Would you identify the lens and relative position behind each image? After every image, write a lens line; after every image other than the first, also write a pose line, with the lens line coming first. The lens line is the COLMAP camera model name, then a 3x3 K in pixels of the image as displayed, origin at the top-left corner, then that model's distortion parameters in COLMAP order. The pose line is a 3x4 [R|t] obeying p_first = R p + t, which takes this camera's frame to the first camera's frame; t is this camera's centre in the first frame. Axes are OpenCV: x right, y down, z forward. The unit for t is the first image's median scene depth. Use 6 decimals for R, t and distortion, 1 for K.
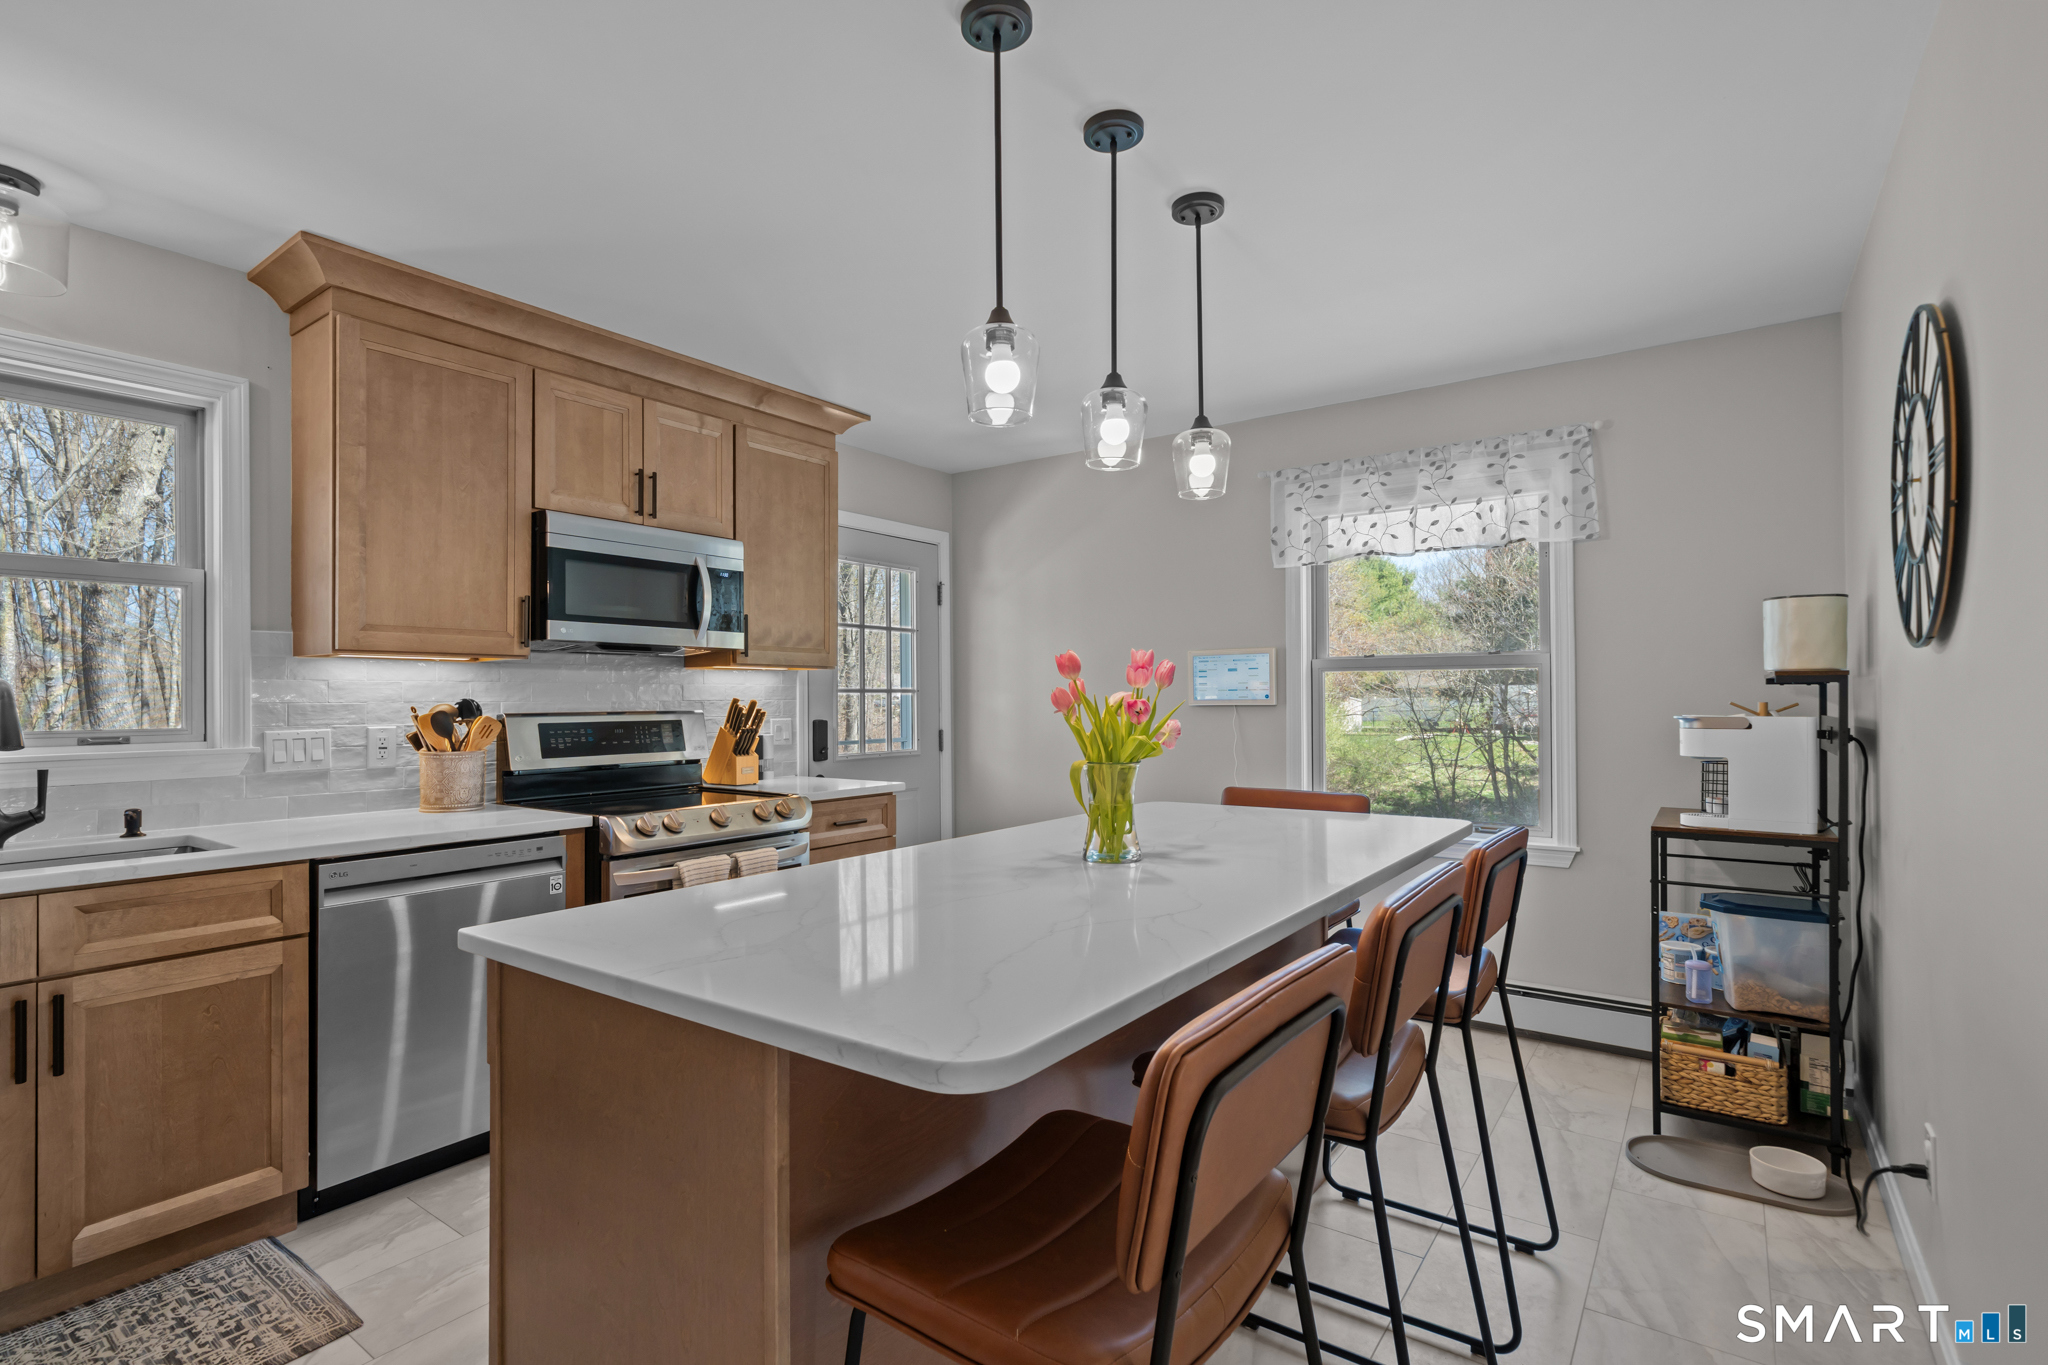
lens RADIAL K [[973.1, 0, 990.7], [0, 973.1, 690.4], [0, 0, 1]] dist [0.000854, 0.000122]
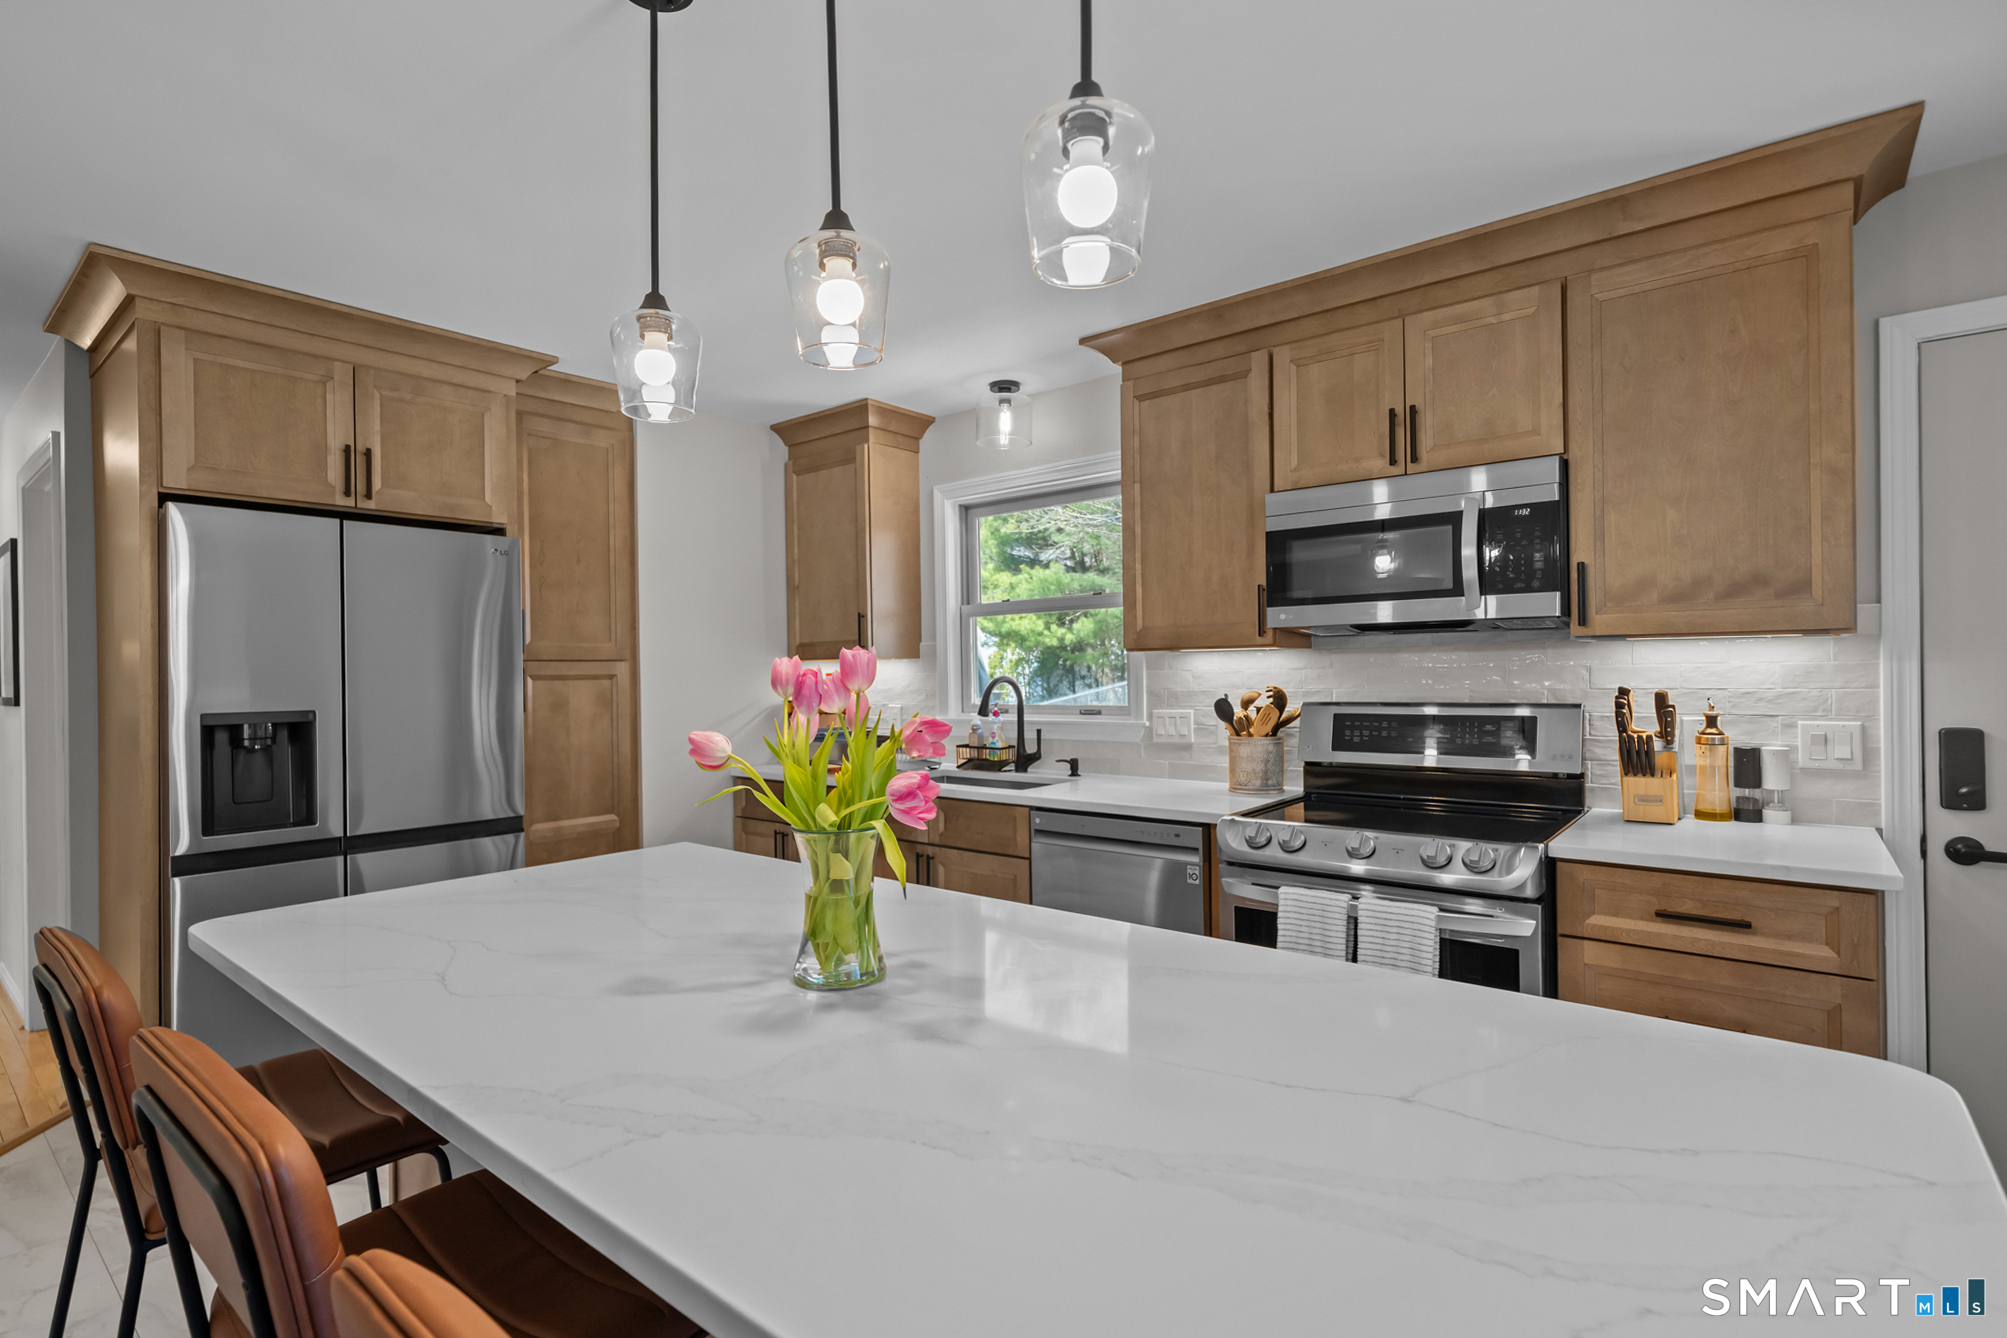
lens RADIAL K [[942.8, 0, 993.1], [0, 942.8, 664.6], [0, 0, 1]] dist [0.000596, -0.000264]
pose [[-0.044671, -0.003808, -0.998995, 0.494172], [0.022136, 0.999743, -0.004801, -0.016980], [0.998757, -0.022328, -0.044575, 0.767585]]
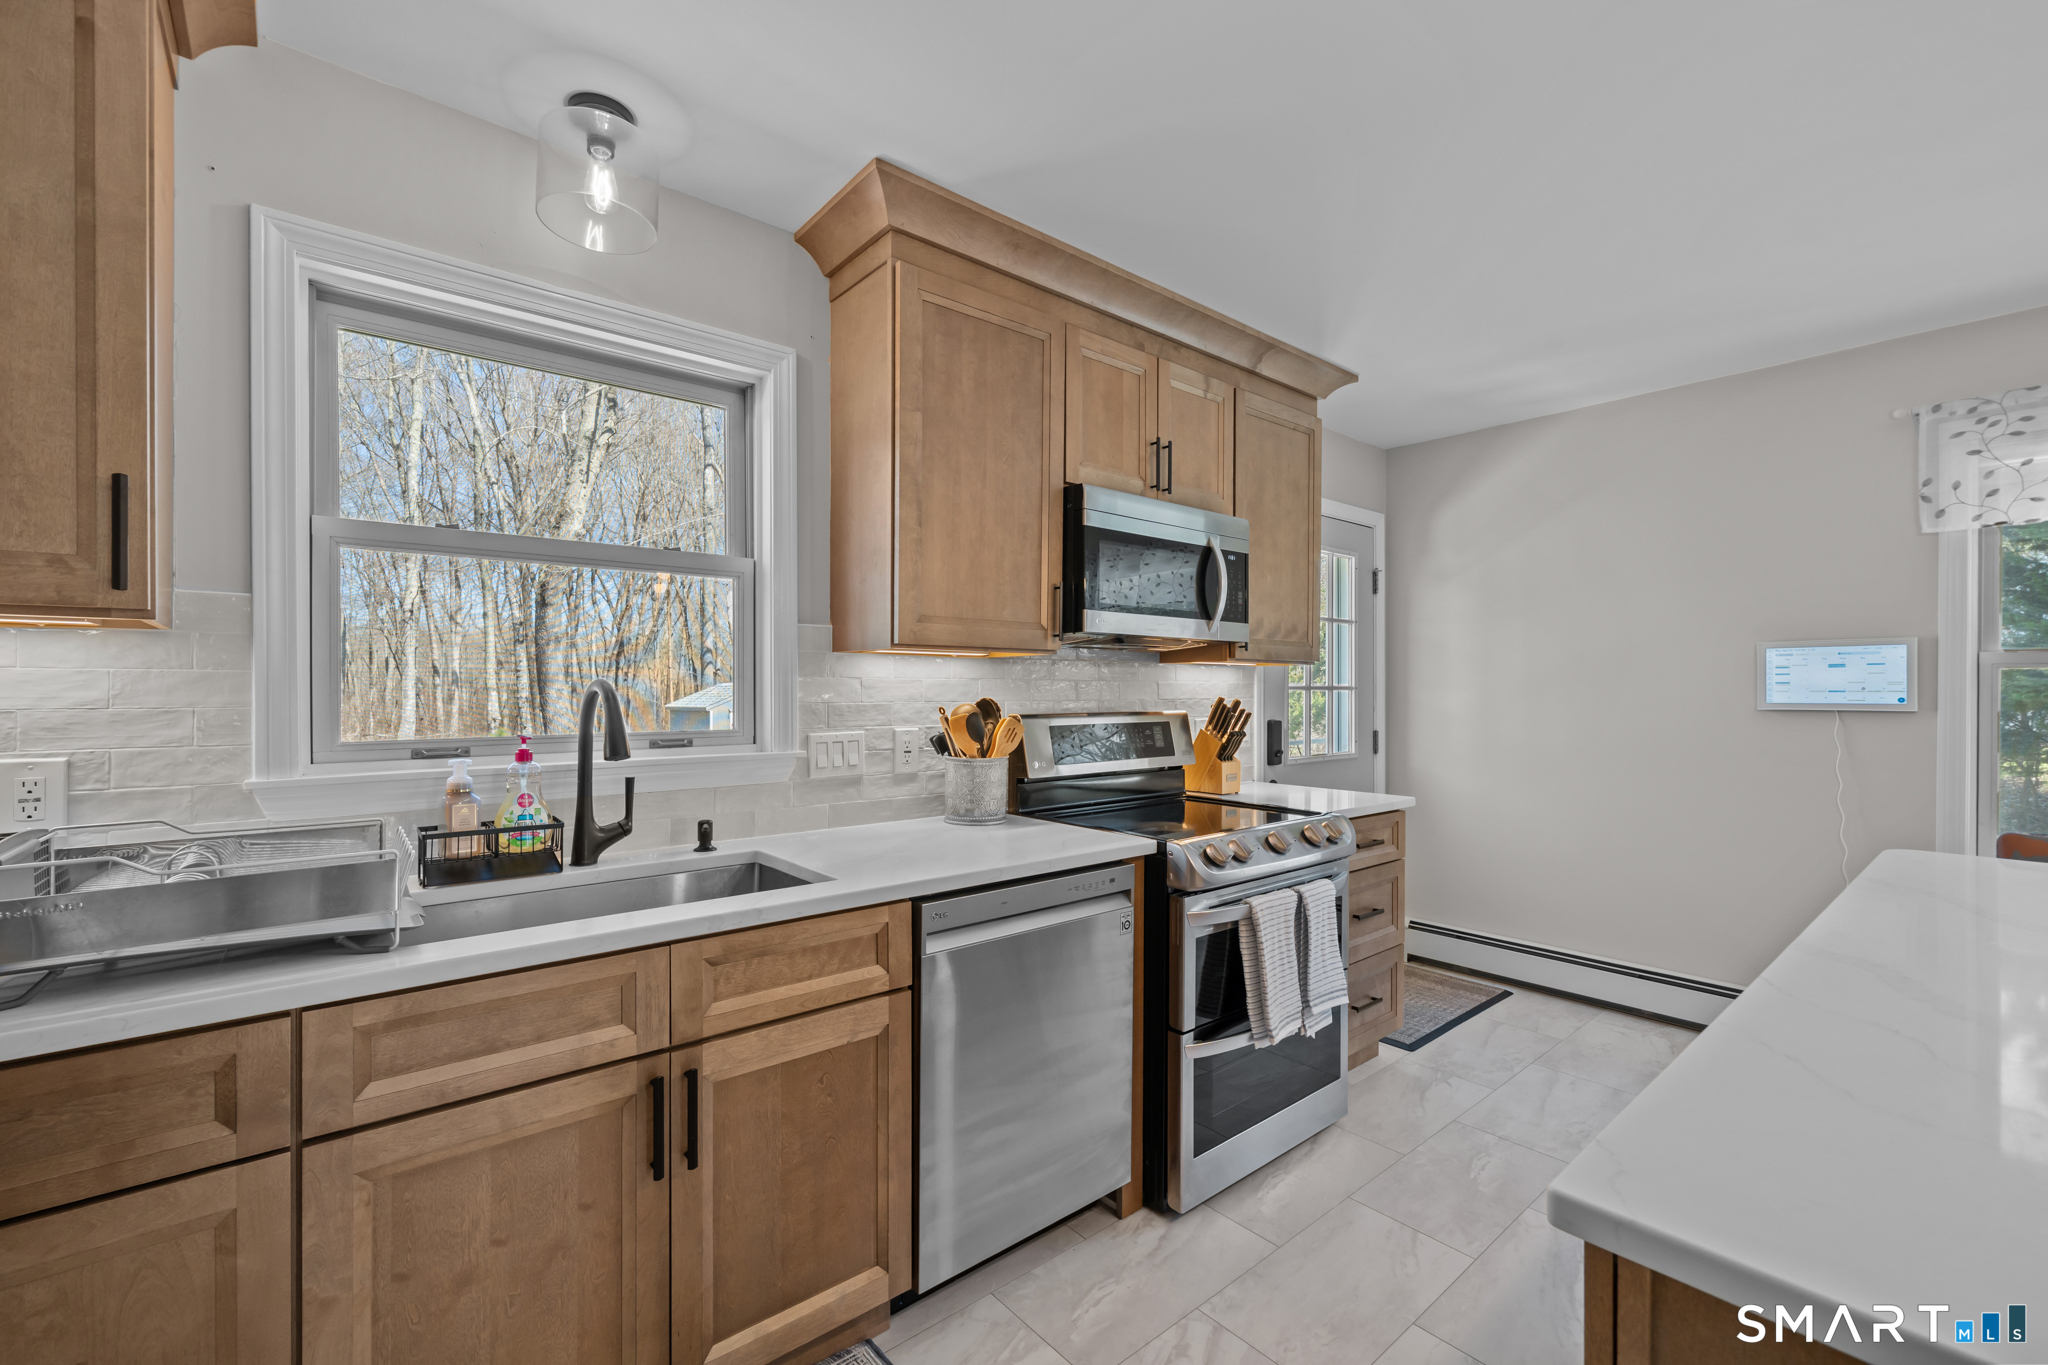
lens RADIAL K [[851.0, 0, 998.9], [0, 851.0, 691.1], [0, 0, 1]] dist [-0.001424, 0.000068]
pose [[0.970491, 0.007756, -0.241013, -0.344889], [-0.004909, 0.999911, 0.012408, -0.008193], [0.241088, -0.010859, 0.970443, 0.240487]]
